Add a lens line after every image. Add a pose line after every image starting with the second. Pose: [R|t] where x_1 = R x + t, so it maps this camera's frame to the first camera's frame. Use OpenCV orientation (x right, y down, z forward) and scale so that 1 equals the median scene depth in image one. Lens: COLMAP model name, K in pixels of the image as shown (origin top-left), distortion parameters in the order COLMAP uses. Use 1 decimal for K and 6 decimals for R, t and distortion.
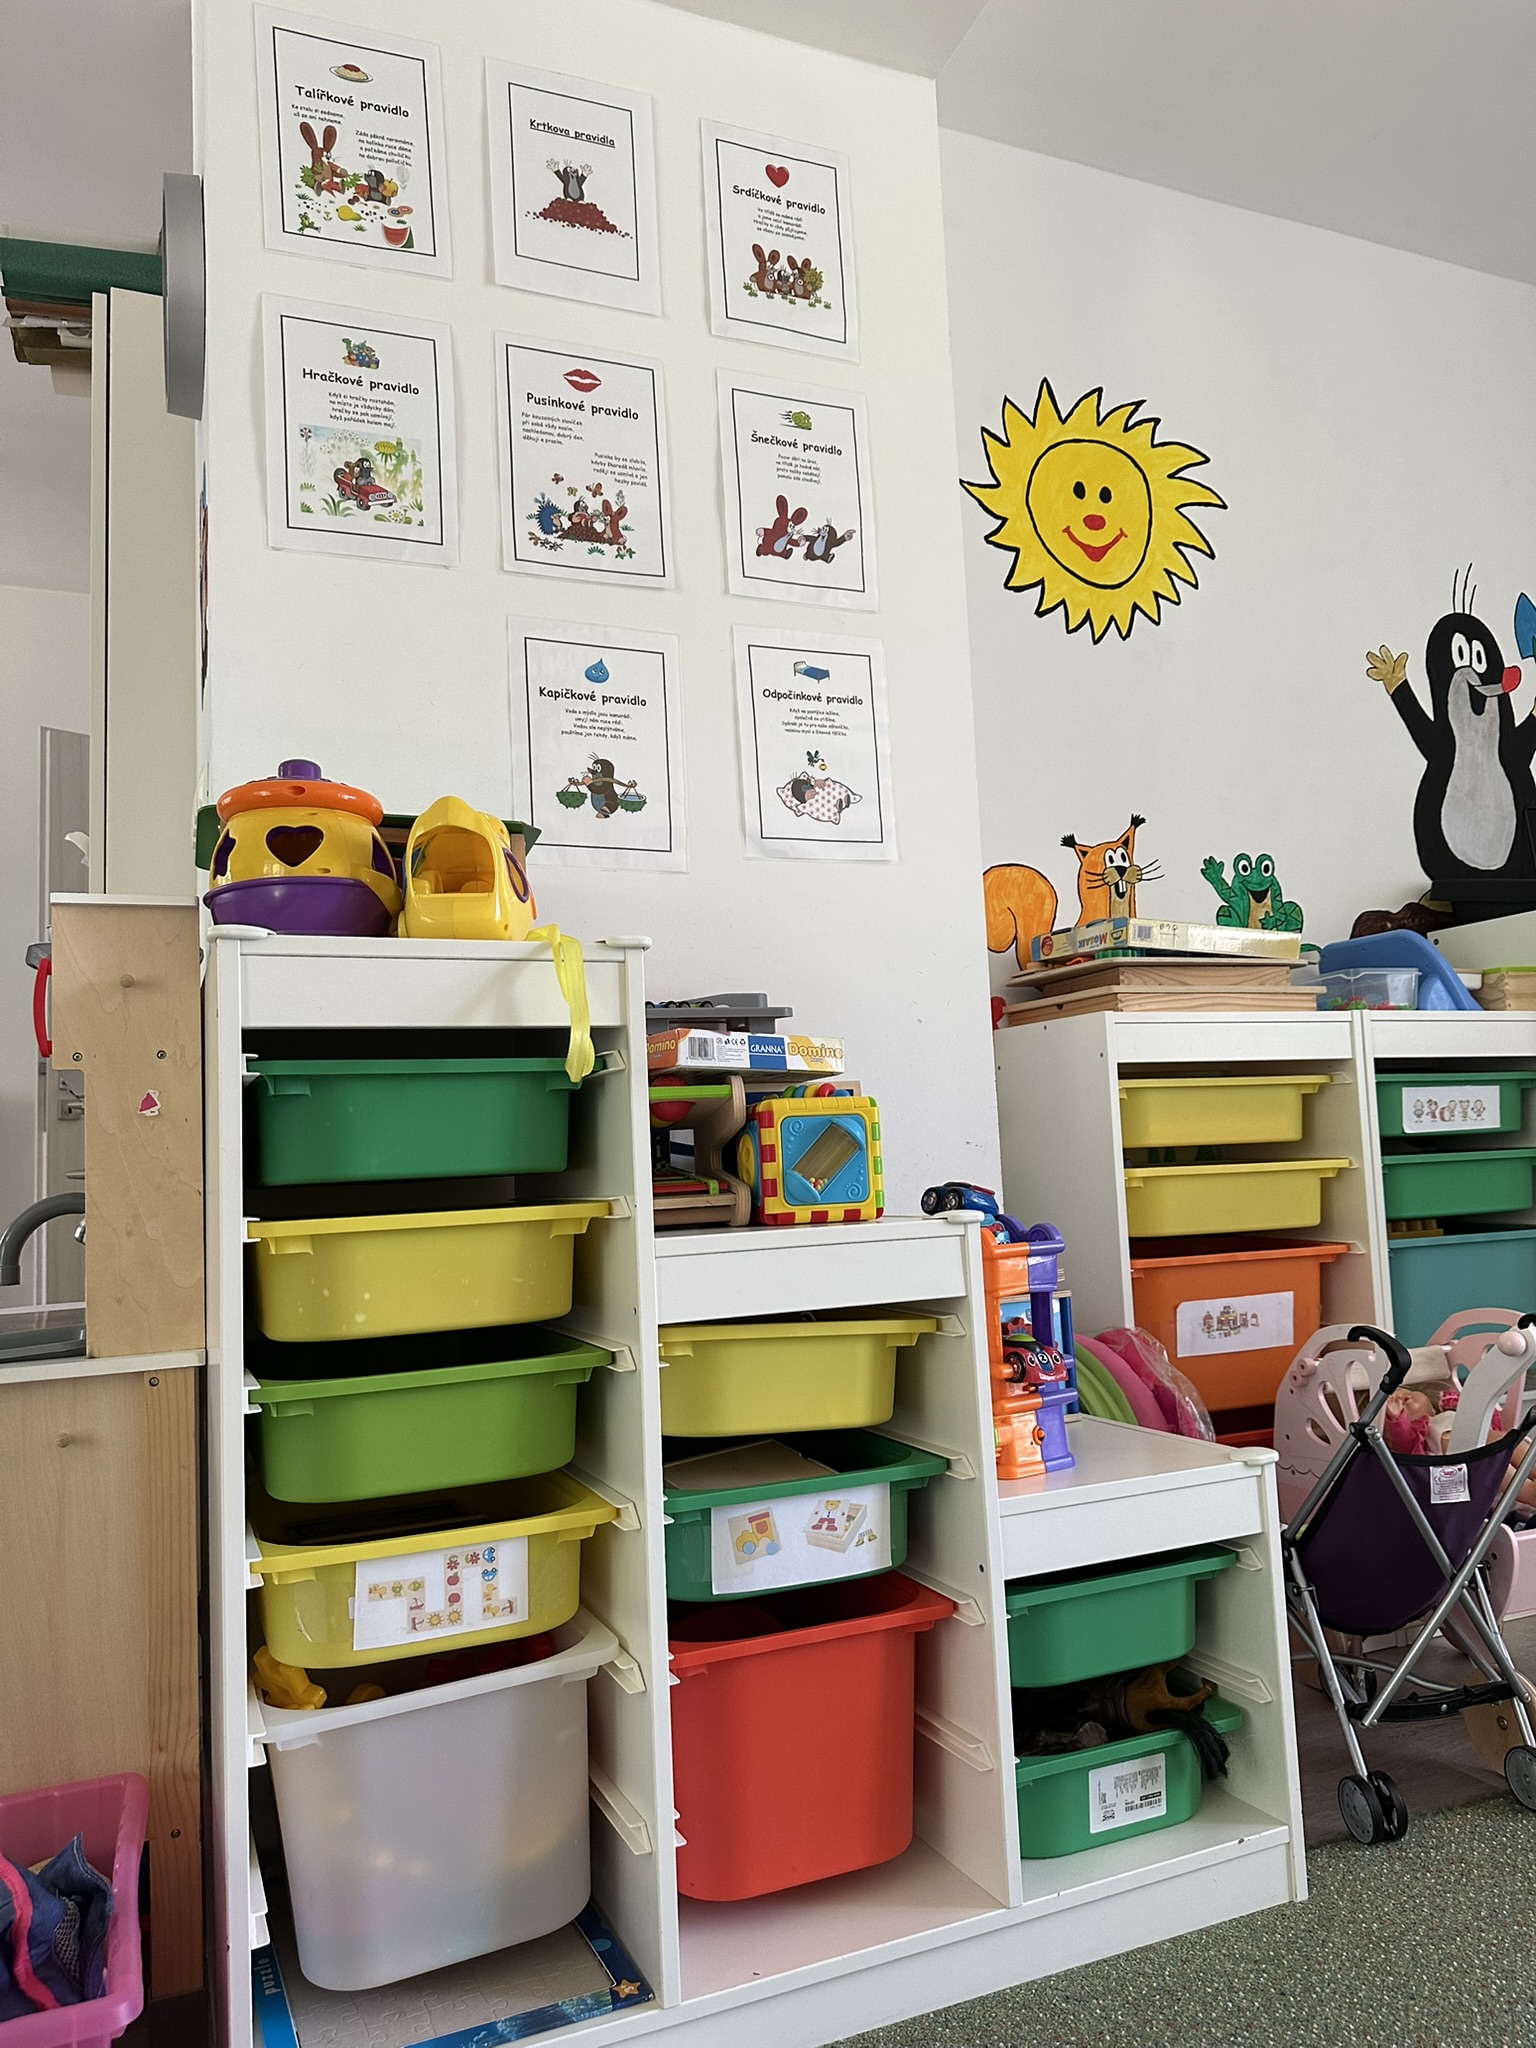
lens RADIAL K [[1472.7, 0, 765.3], [0, 1472.7, 1034.9], [0, 0, 1]] dist [-0.009152, -0.007212]
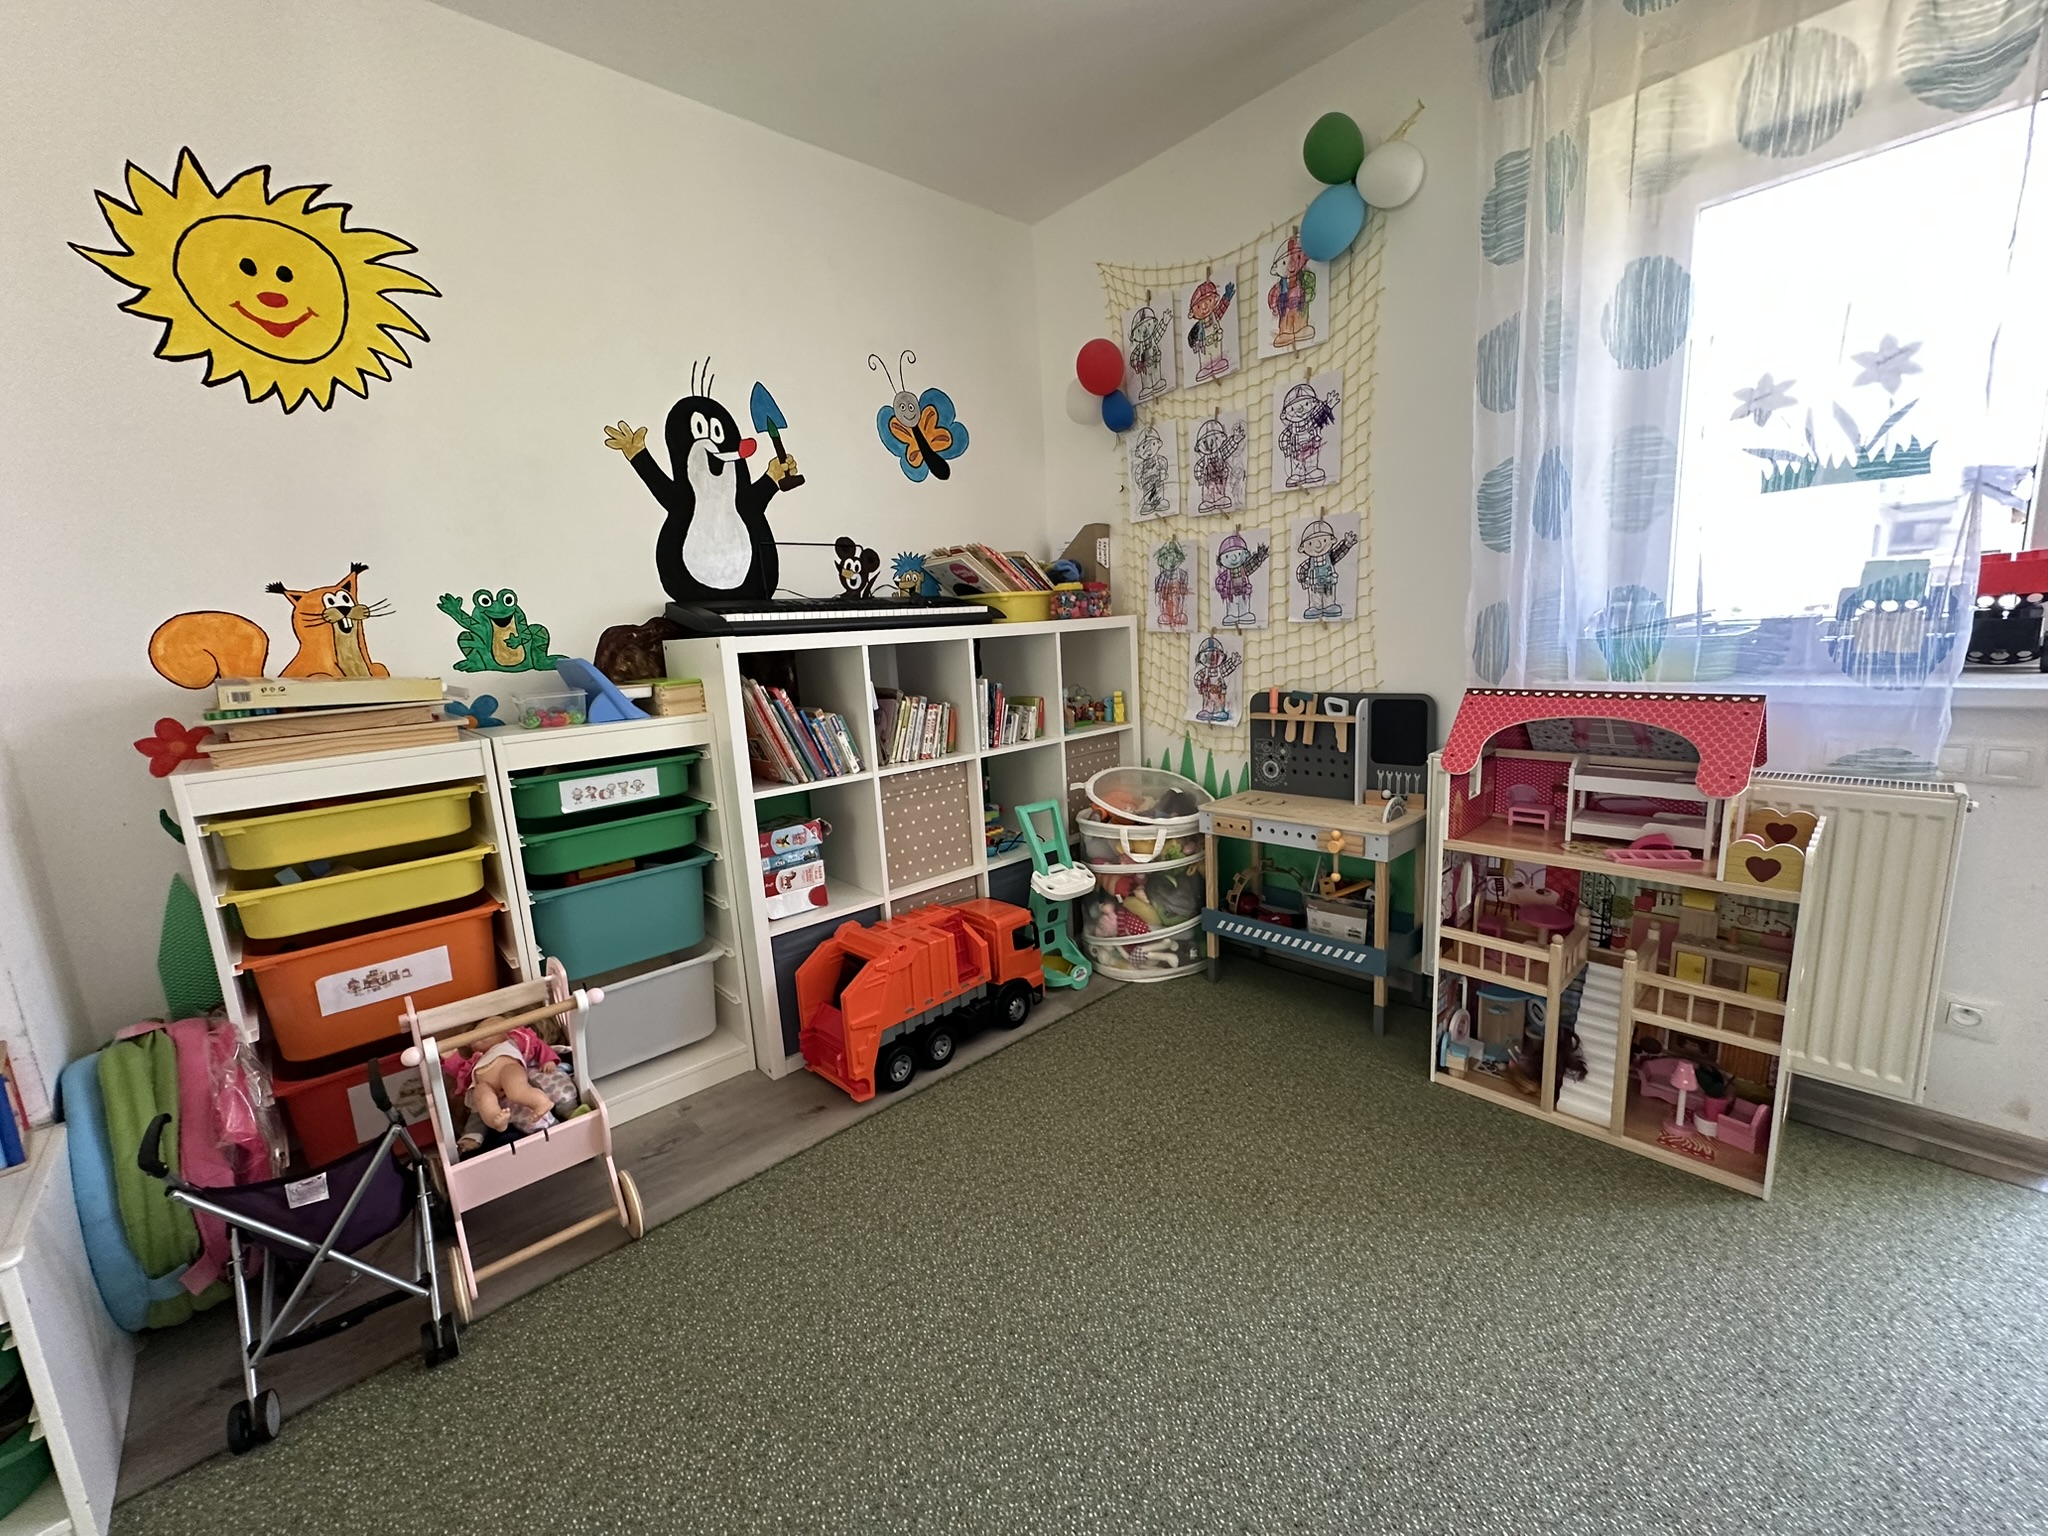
lens RADIAL K [[826.4, 0, 1025.8], [0, 826.4, 764.3], [0, 0, 1]] dist [0.003113, 0.000581]
pose [[0.941298, -0.073602, 0.329456, 0.535949], [-0.002538, 0.974371, 0.224932, -0.141214], [-0.337567, -0.212564, 0.916987, 0.127240]]
